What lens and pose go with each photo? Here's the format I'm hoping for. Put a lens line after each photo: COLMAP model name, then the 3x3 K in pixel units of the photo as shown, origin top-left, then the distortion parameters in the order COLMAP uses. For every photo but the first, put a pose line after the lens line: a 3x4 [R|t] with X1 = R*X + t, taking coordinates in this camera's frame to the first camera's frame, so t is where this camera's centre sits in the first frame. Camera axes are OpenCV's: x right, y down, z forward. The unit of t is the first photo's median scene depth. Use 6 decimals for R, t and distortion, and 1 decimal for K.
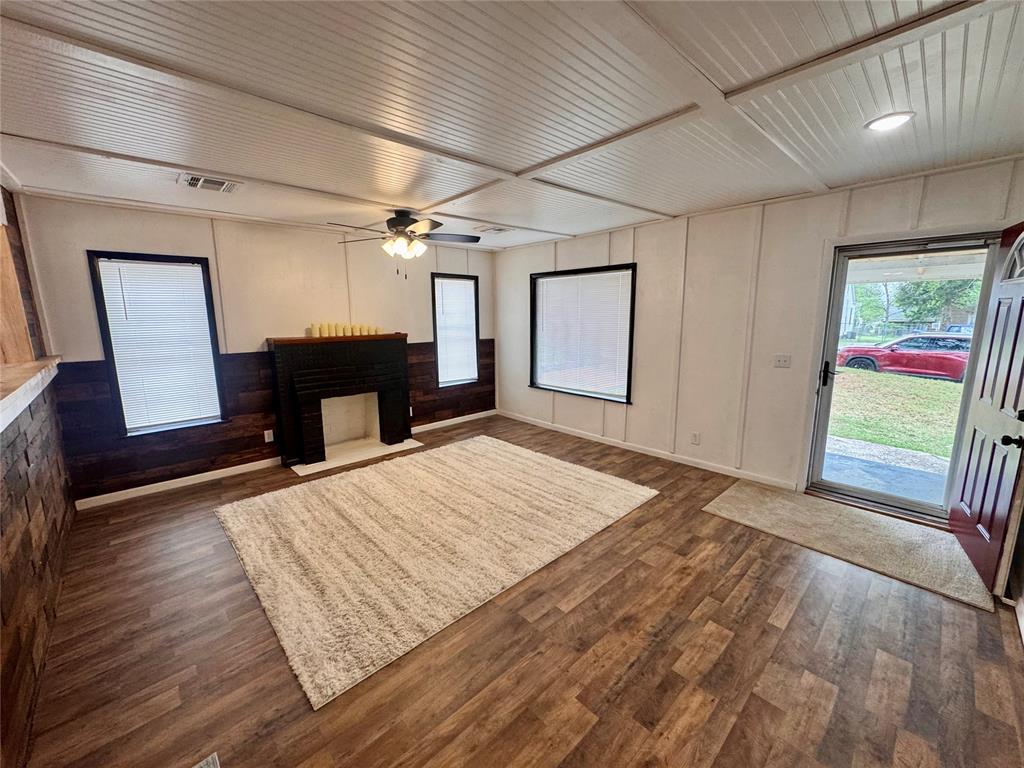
lens RADIAL K [[407.0, 0, 509.0], [0, 407.0, 384.2], [0, 0, 1]] dist [-0.004330, 0.002079]
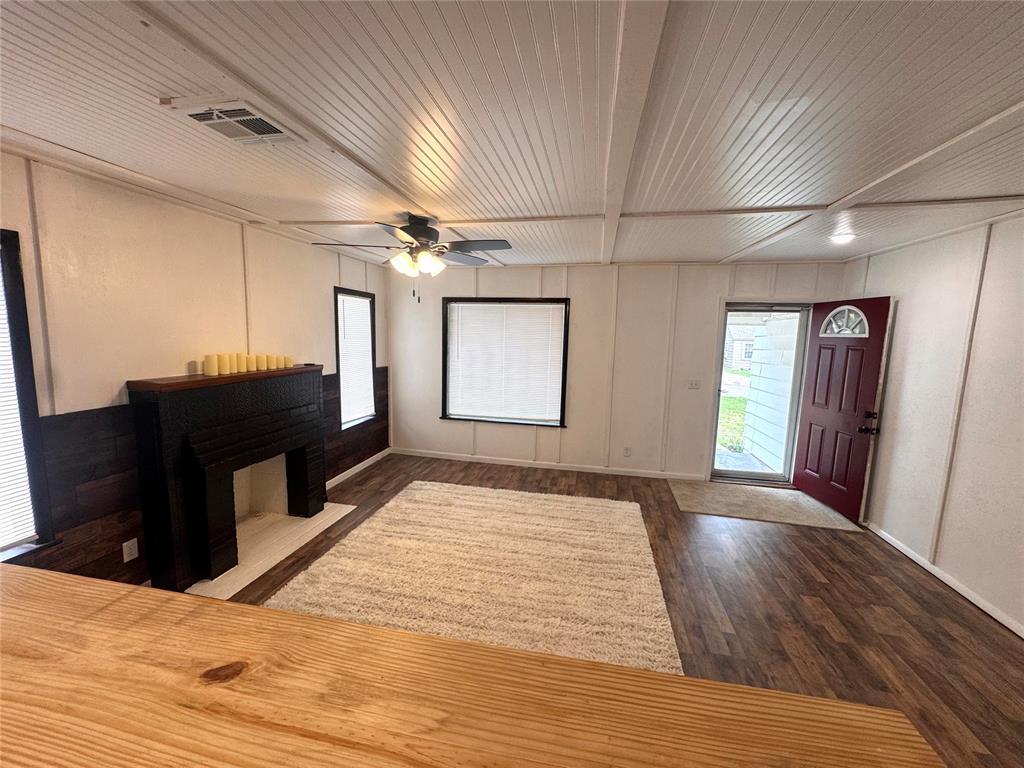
lens RADIAL K [[407.0, 0, 508.9], [0, 407.0, 385.7], [0, 0, 1]] dist [-0.004330, 0.002079]
pose [[0.819836, -0.047625, 0.570615, -0.483754], [0.067635, 0.997613, -0.013912, -0.062648], [-0.568590, 0.049999, 0.821100, 0.217944]]
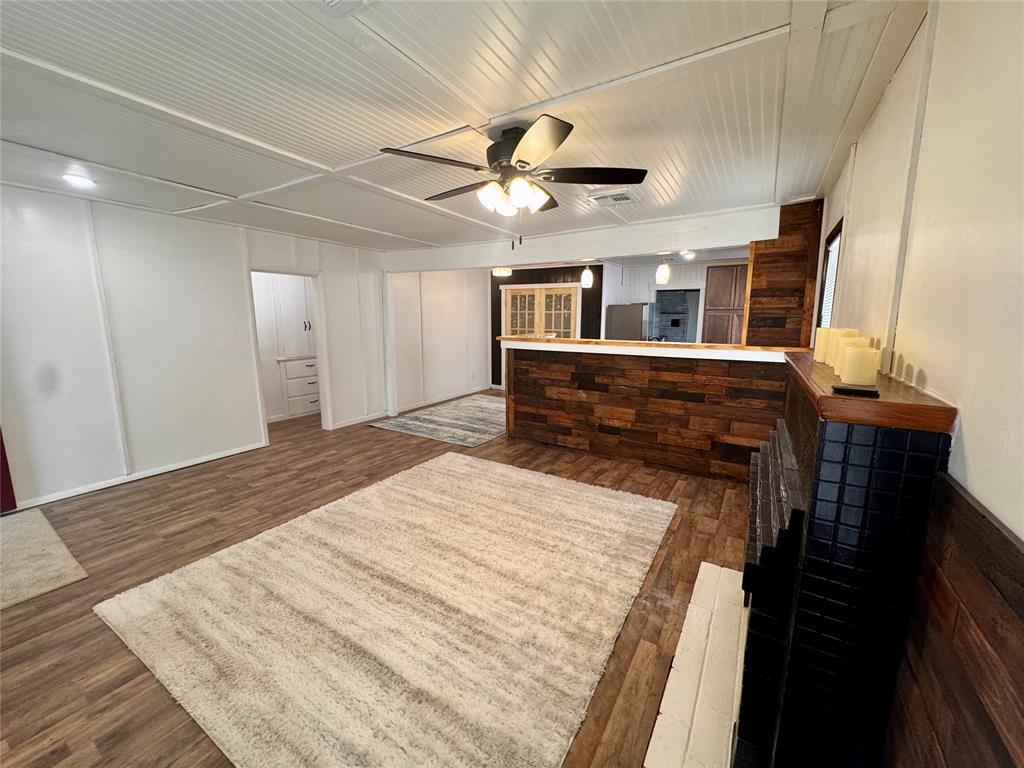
lens RADIAL K [[407.0, 0, 509.7], [0, 407.0, 389.0], [0, 0, 1]] dist [-0.004330, 0.002079]
pose [[-0.964876, 0.050406, -0.257823, -0.069413], [-0.040801, 0.940757, 0.336617, -0.224118], [0.259516, 0.335314, -0.905658, 1.367241]]
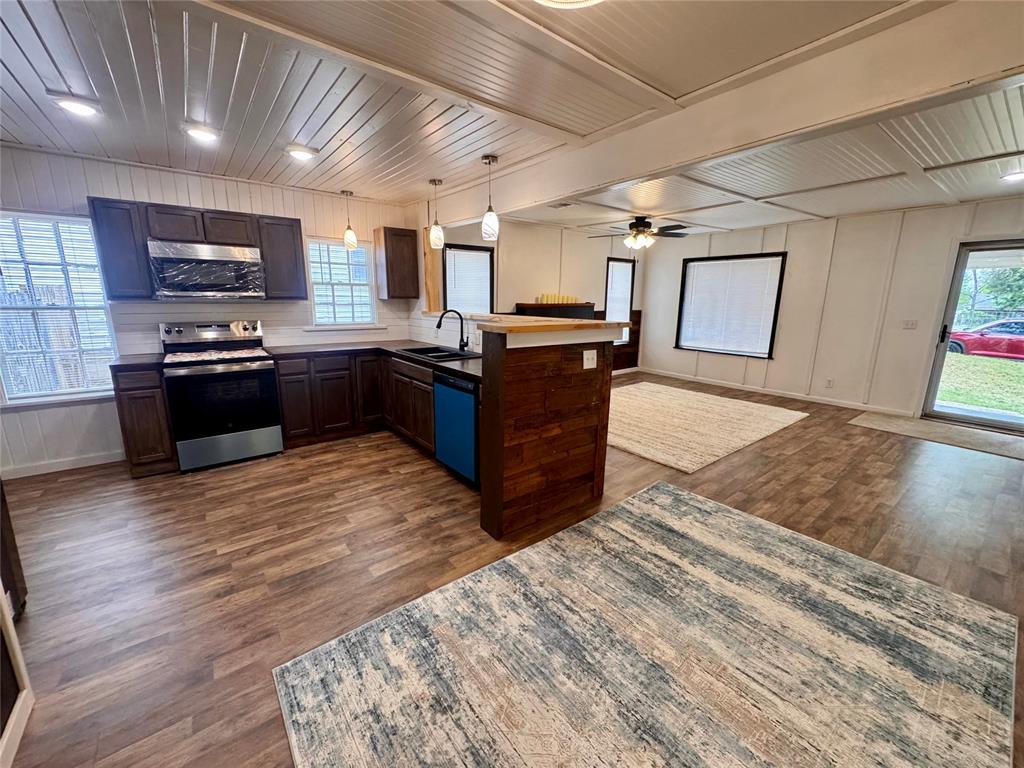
lens RADIAL K [[407.0, 0, 510.8], [0, 407.0, 382.9], [0, 0, 1]] dist [-0.004330, 0.002079]
pose [[0.995266, 0.035280, -0.090554, -0.477182], [-0.031579, 0.998619, 0.041986, 0.108920], [0.091910, -0.038928, 0.995006, -0.447837]]
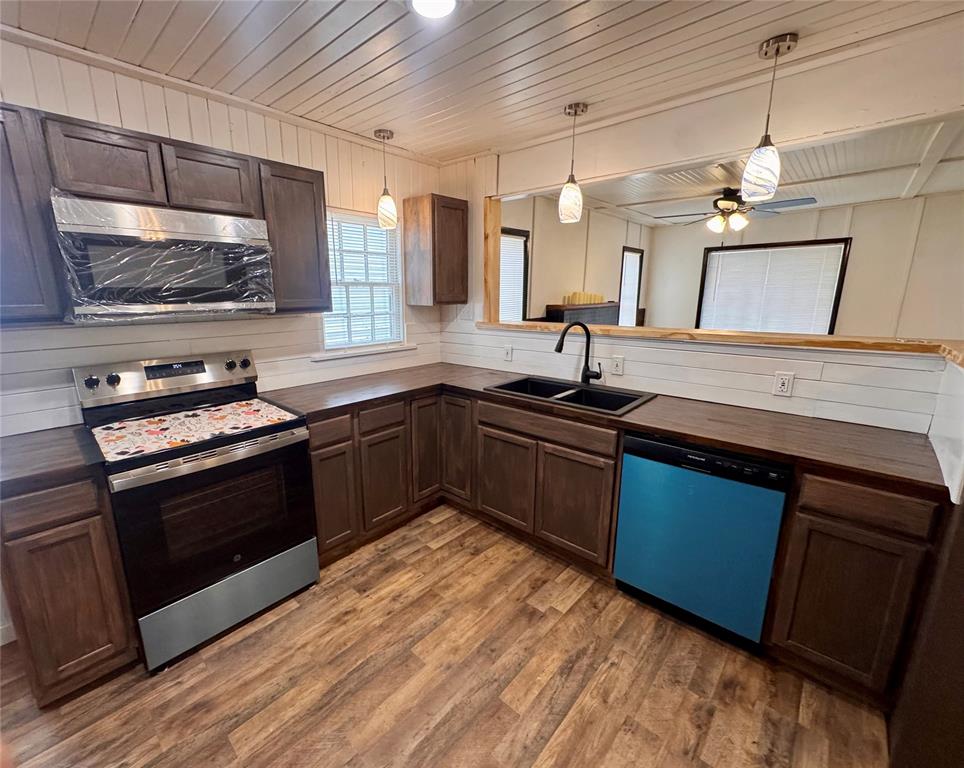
lens RADIAL K [[405.2, 0, 447.6], [0, 405.2, 382.5], [0, 0, 1]] dist [-0.005163, 0.000504]
pose [[0.998862, -0.013967, 0.045601, -0.925844], [0.011725, 0.998726, 0.049075, 0.040459], [-0.046228, -0.048484, 0.997754, -0.098345]]
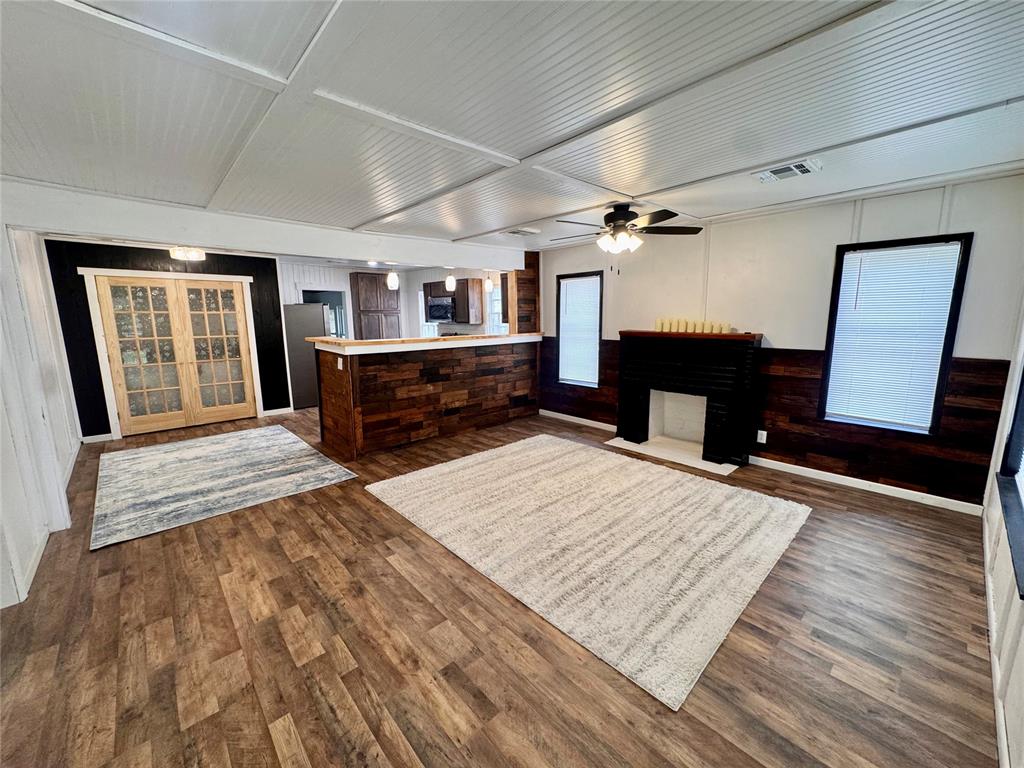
lens RADIAL K [[407.0, 0, 513.1], [0, 407.0, 384.9], [0, 0, 1]] dist [-0.004330, 0.002079]
pose [[-0.001141, 0.179130, -0.983825, 0.641364], [-0.162548, 0.970708, 0.176931, -0.112721], [0.986700, 0.160121, 0.028009, 0.648742]]
